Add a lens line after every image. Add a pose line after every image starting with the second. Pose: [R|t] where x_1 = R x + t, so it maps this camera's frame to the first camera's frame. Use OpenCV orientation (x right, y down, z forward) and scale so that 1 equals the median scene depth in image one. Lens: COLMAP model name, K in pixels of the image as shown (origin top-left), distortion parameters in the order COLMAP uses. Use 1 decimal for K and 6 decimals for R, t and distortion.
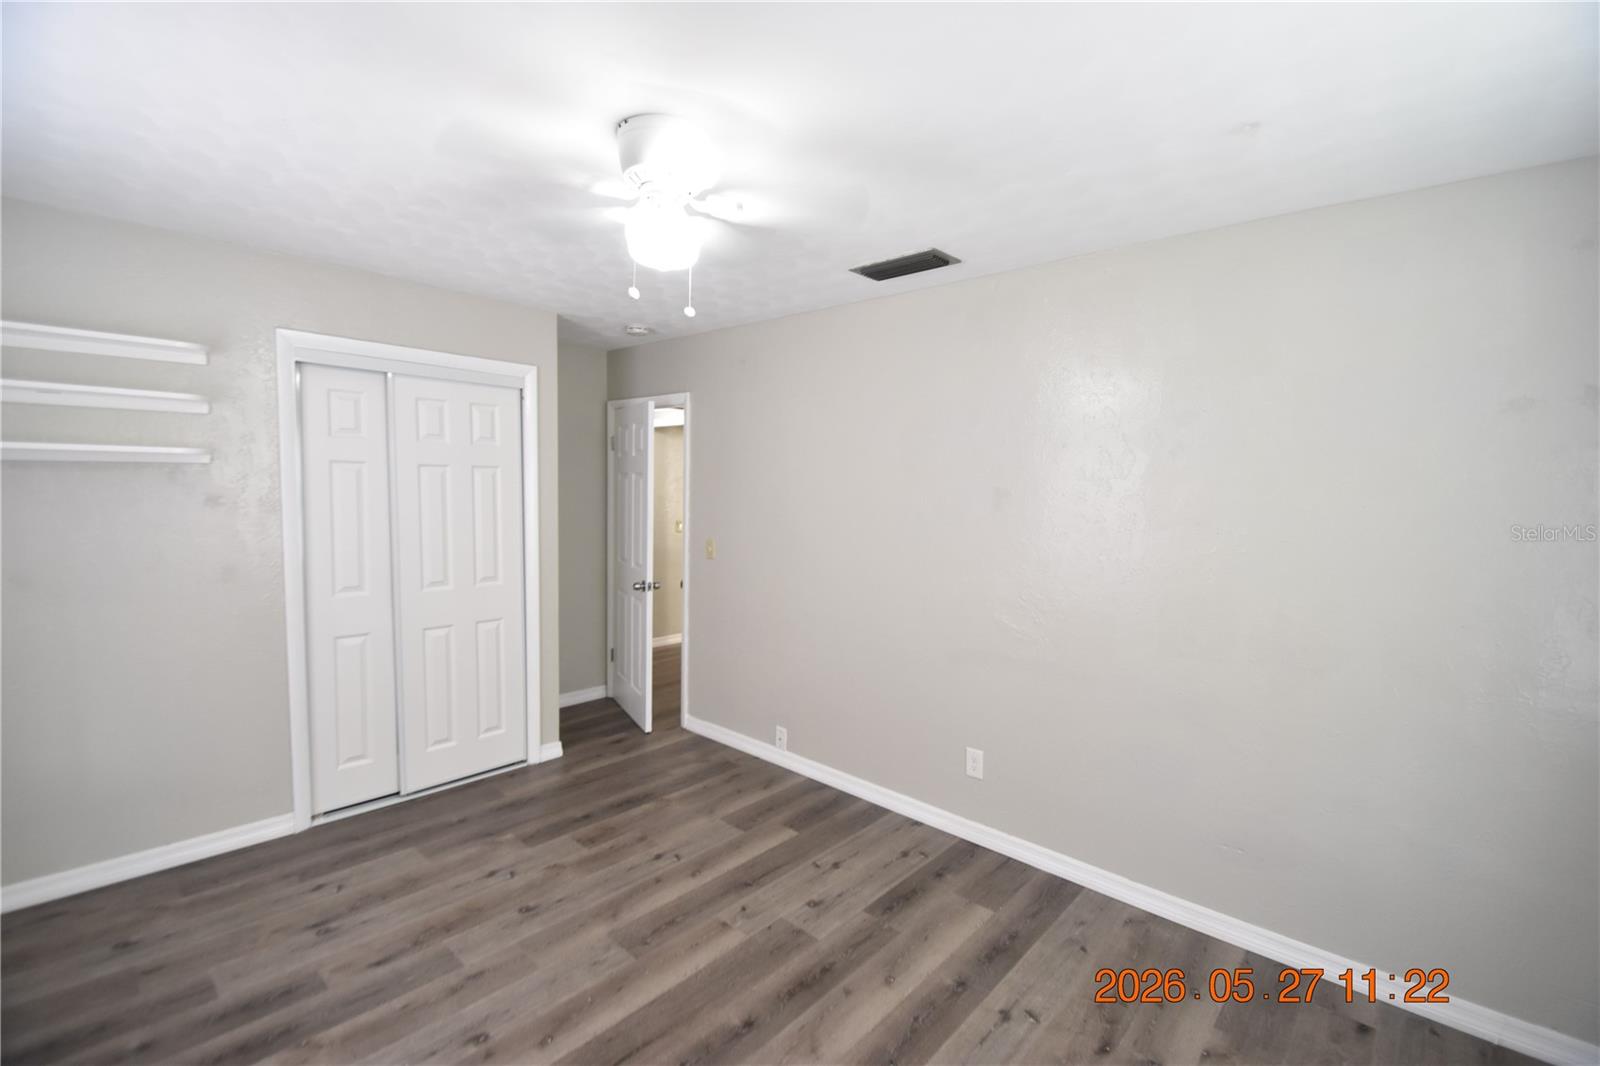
lens RADIAL K [[697.3, 0, 802.7], [0, 697.3, 532.9], [0, 0, 1]] dist [0.000692, -0.009307]
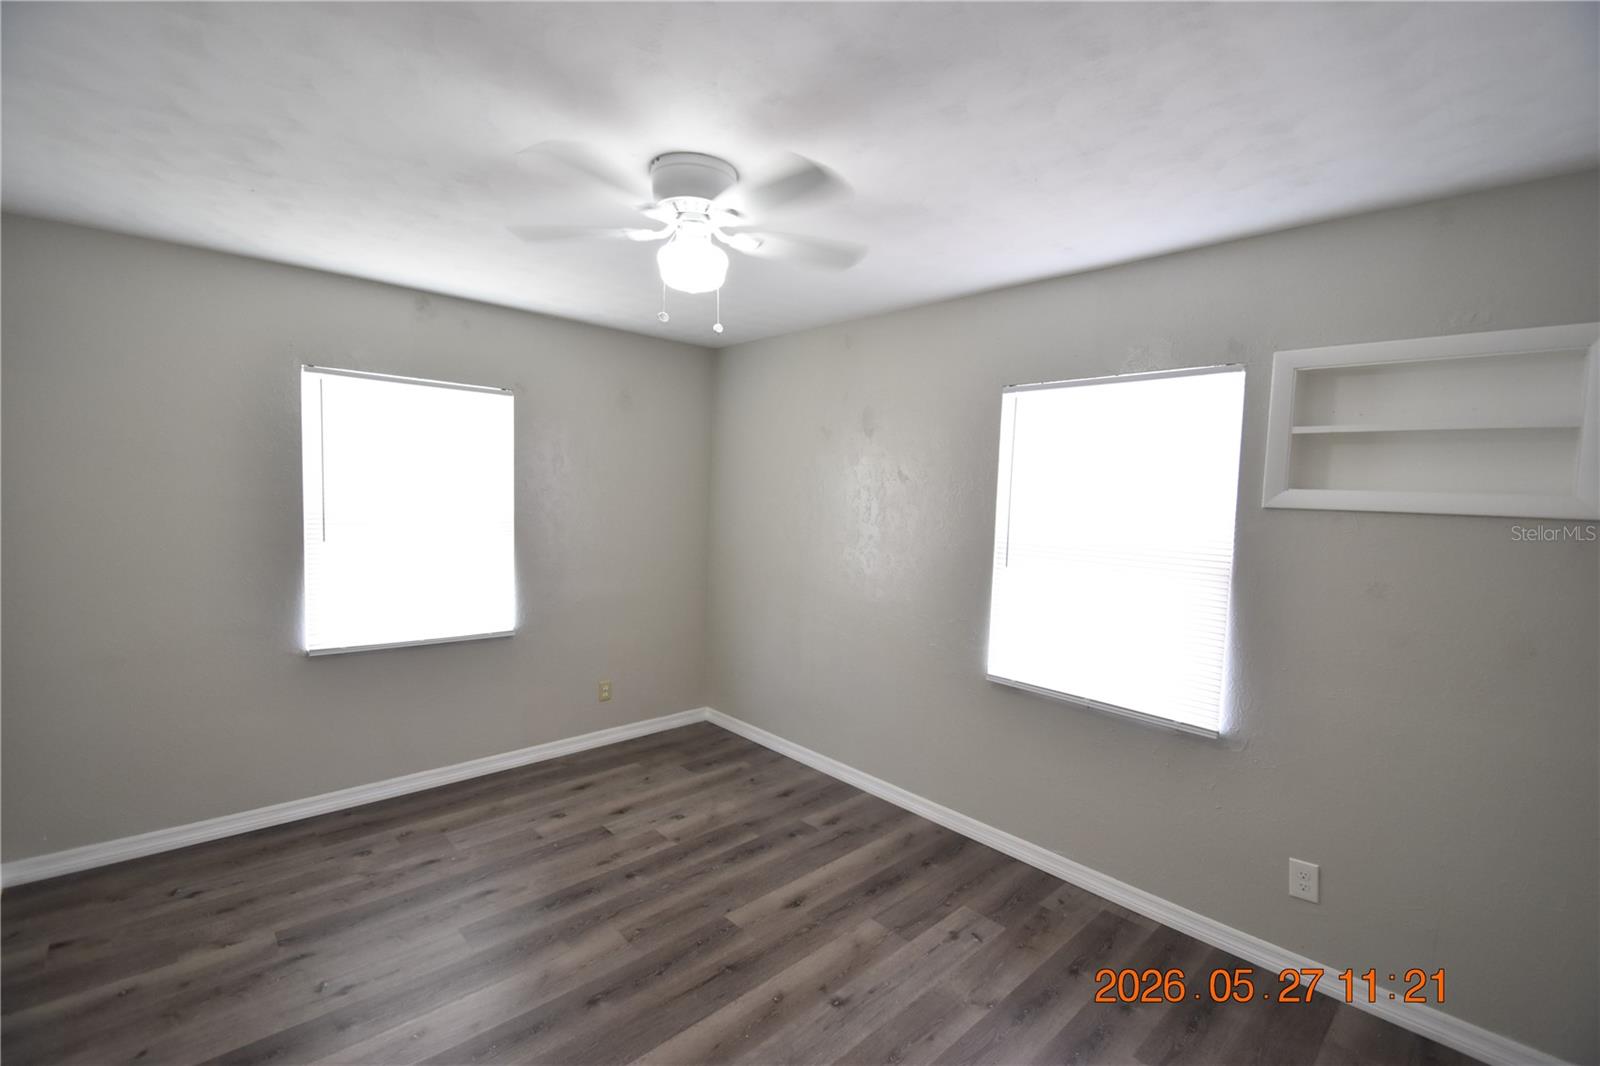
lens RADIAL K [[697.3, 0, 801.3], [0, 697.3, 531.7], [0, 0, 1]] dist [0.000692, -0.009307]
pose [[-0.995051, -0.059821, 0.079345, -0.314869], [-0.049011, 0.990064, 0.131799, -0.109514], [-0.086441, 0.127258, -0.988096, 1.401077]]
